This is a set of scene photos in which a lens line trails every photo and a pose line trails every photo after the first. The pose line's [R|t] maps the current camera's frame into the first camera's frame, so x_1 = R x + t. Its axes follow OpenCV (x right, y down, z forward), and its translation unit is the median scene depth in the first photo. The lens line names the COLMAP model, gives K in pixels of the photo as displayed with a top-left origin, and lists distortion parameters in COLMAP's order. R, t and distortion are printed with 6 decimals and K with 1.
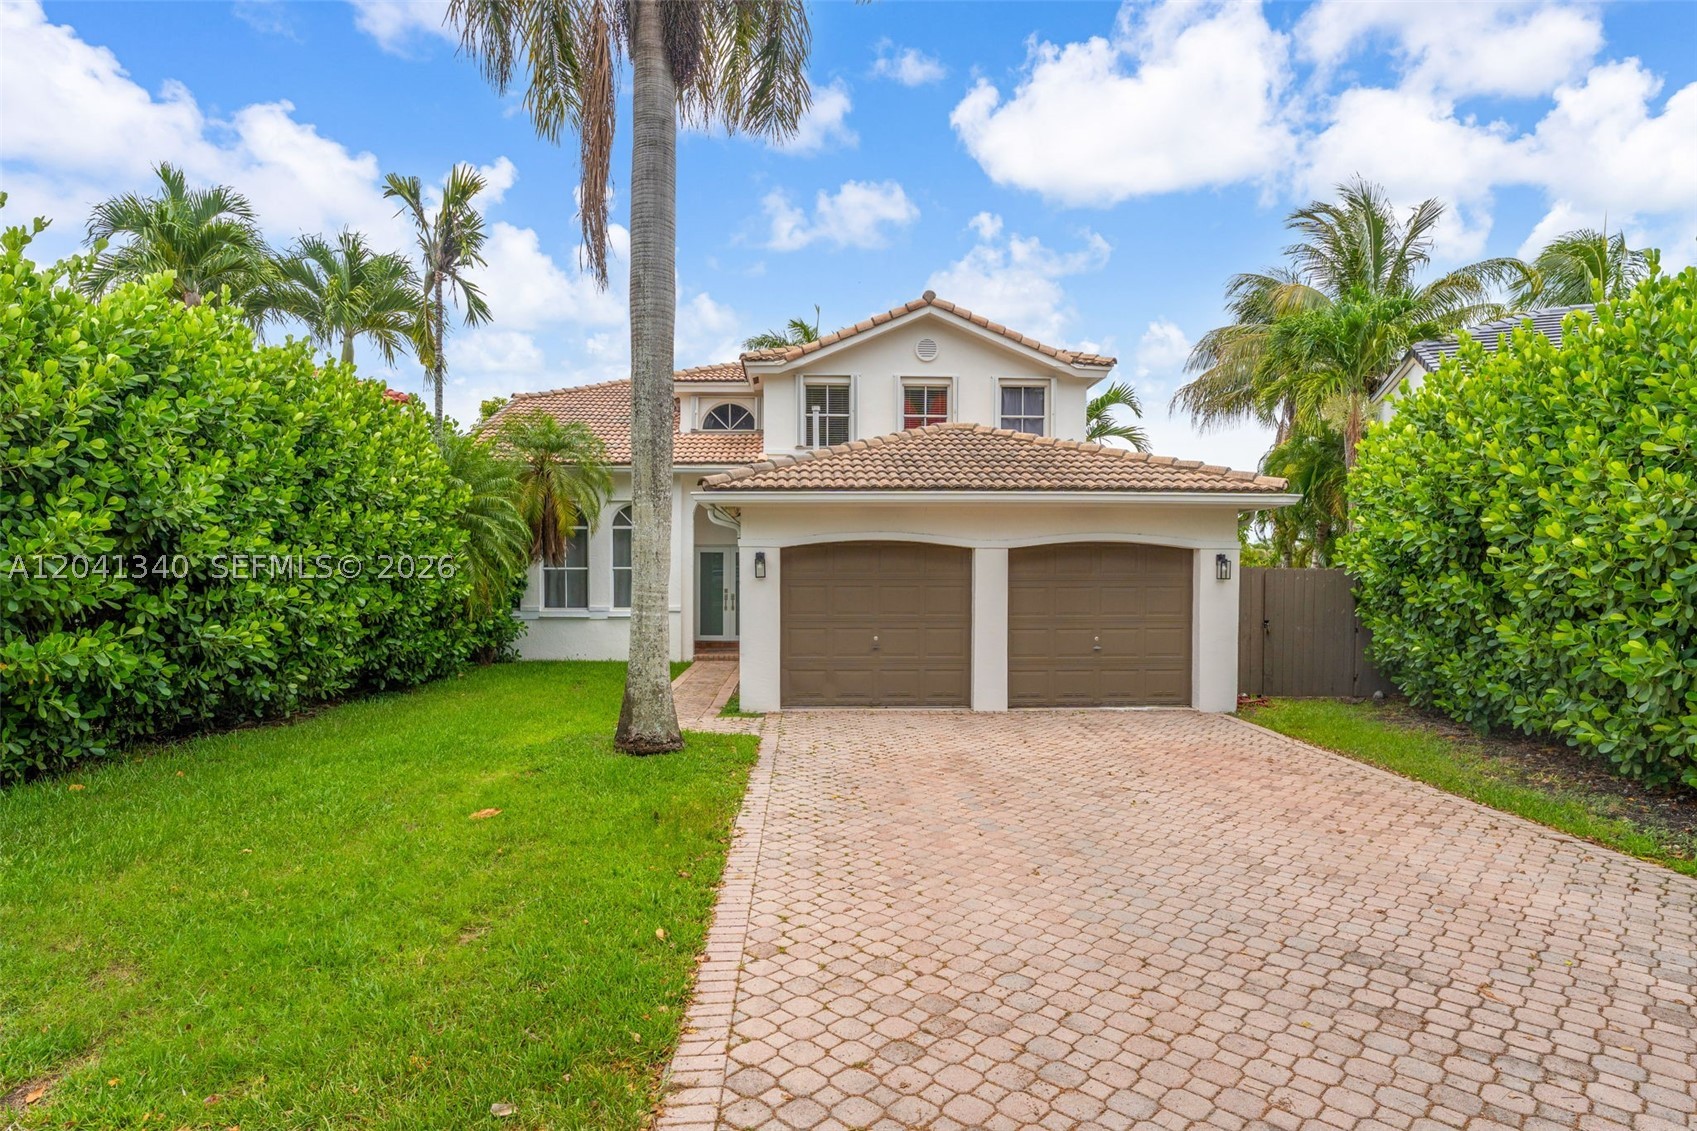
lens RADIAL K [[712.2, 0, 848.5], [0, 712.2, 565.5], [0, 0, 1]] dist [-0.000357, -0.000115]
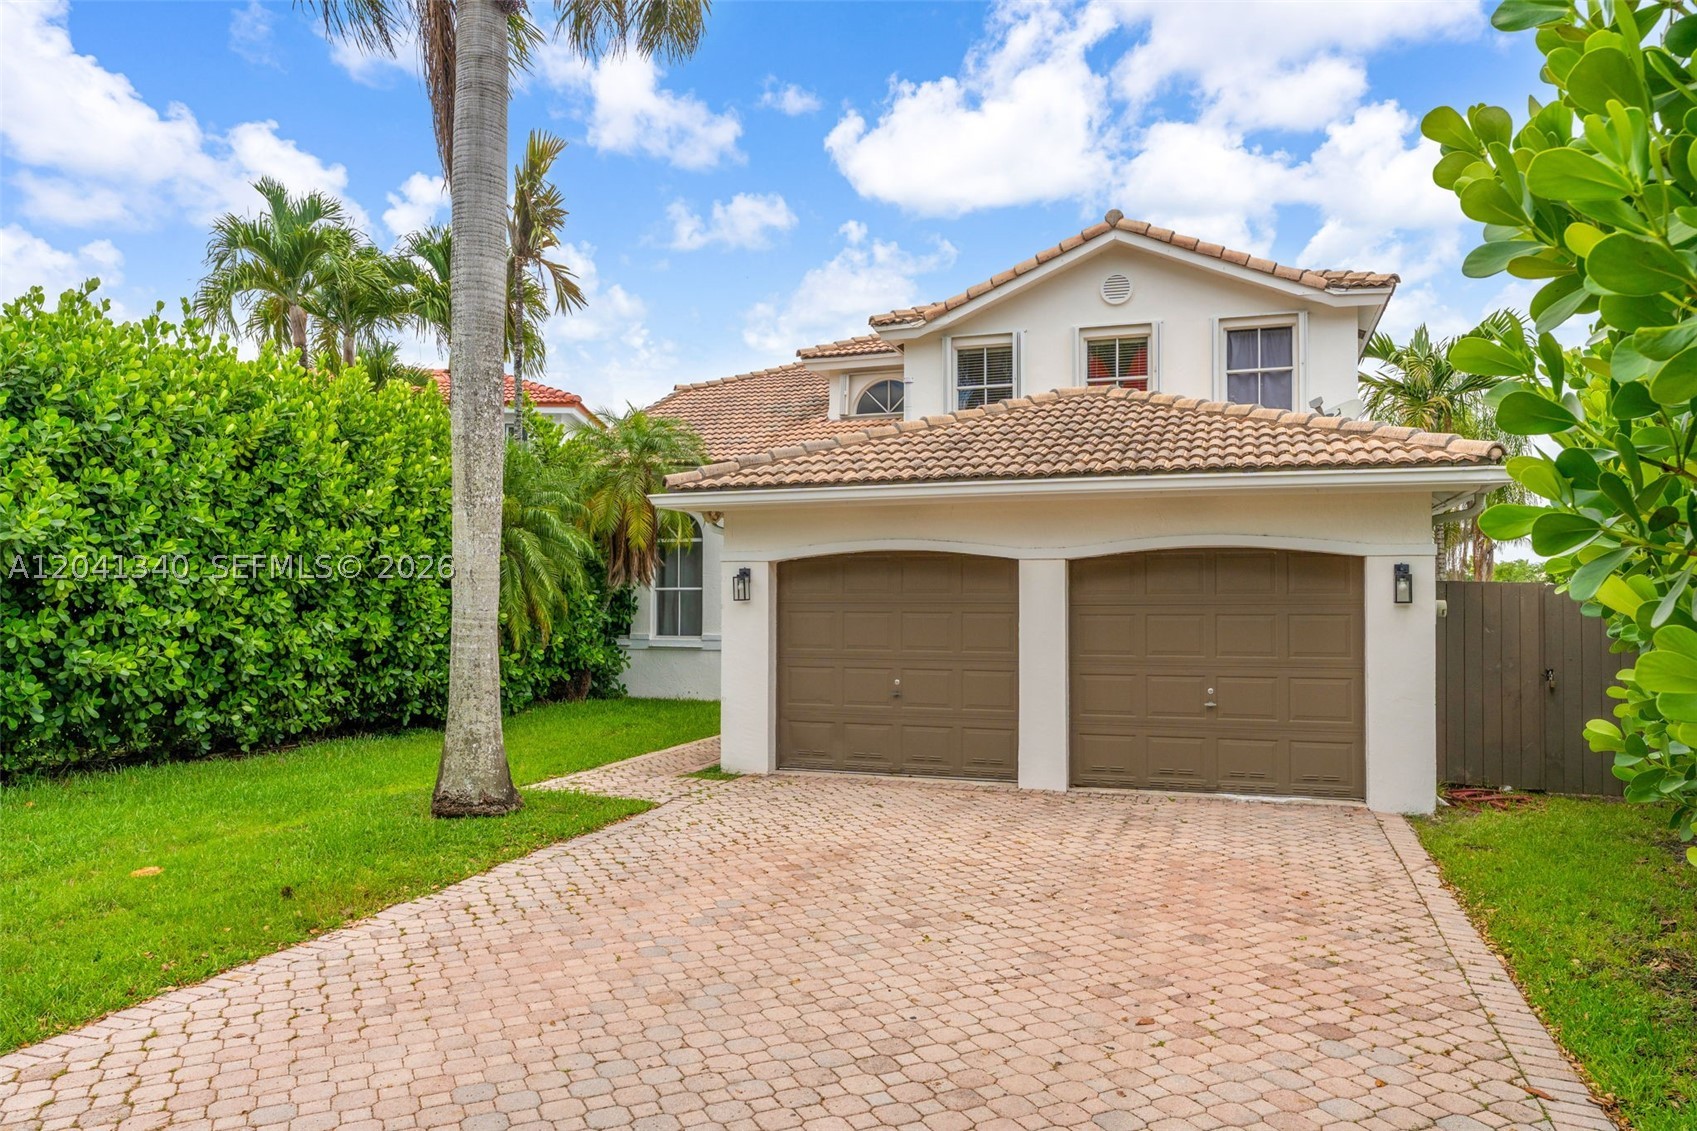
lens RADIAL K [[911.7, 0, 845.6], [0, 911.7, 552.5], [0, 0, 1]] dist [-0.000982, 0.000074]
pose [[0.957508, -0.015194, -0.288005, 0.264973], [0.005397, 0.999380, -0.034781, -0.000336], [0.288355, 0.031749, 0.956997, 0.066826]]
